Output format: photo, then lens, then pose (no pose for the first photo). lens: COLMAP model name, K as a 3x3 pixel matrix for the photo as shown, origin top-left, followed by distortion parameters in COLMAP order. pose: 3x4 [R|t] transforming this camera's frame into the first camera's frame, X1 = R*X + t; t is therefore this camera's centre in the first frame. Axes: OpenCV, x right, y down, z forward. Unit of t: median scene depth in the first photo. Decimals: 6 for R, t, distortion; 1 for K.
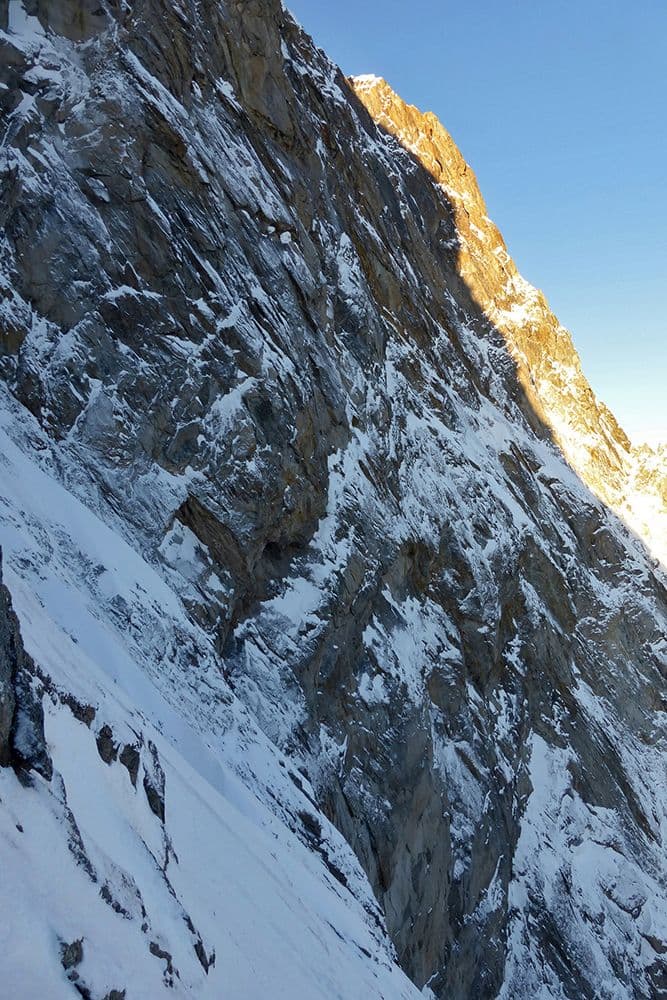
lens RADIAL K [[726.5, 0, 333.5], [0, 726.5, 500.0], [0, 0, 1]] dist [-0.045376, 0.010043]
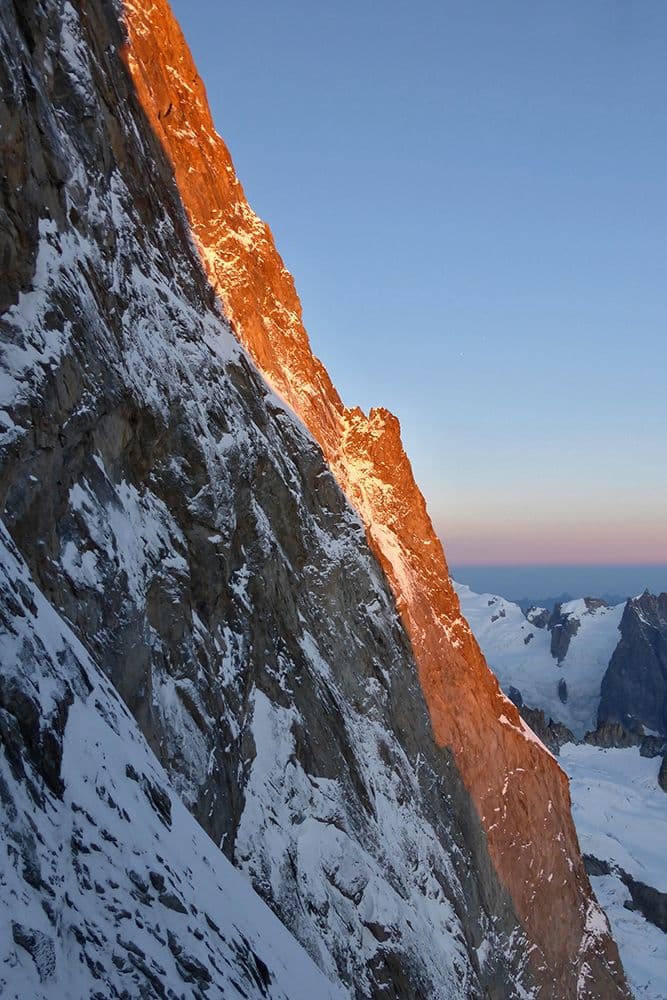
lens RADIAL K [[726.5, 0, 333.5], [0, 726.5, 500.0], [0, 0, 1]] dist [-0.045376, 0.010043]
pose [[0.890401, 0.080650, 0.447974, -0.031126], [-0.049933, 0.995545, -0.079982, 0.182379], [-0.452429, 0.048847, 0.890462, 0.230827]]
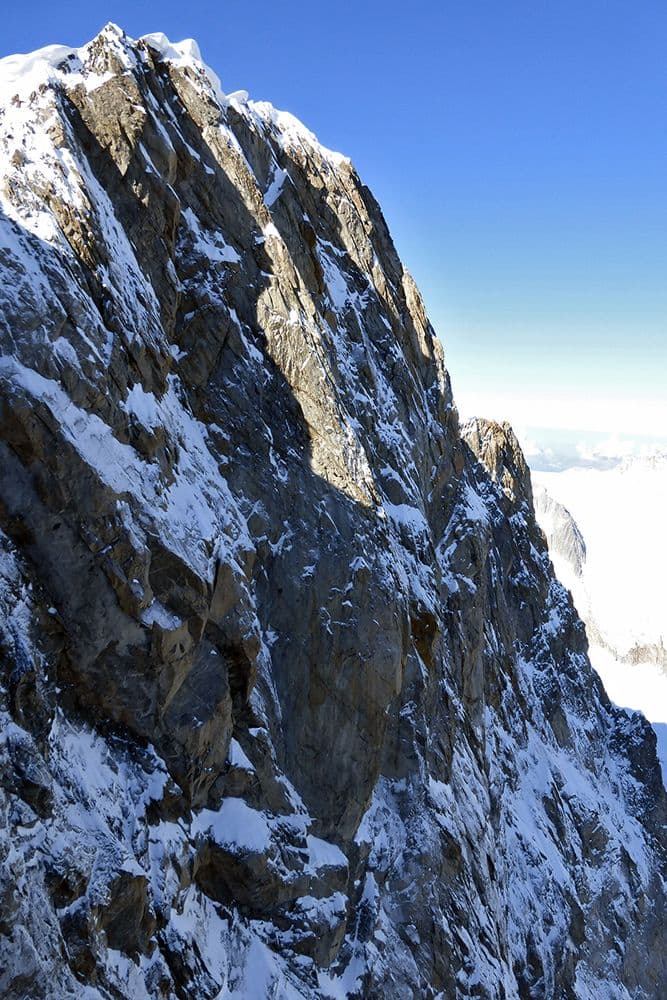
lens RADIAL K [[744.2, 0, 333.5], [0, 744.2, 500.0], [0, 0, 1]] dist [-0.035521, 0.038051]
pose [[0.971542, 0.073455, 0.225189, -0.496473], [-0.116073, 0.976369, 0.182292, -0.853115], [-0.206477, -0.203243, 0.957110, -0.012936]]
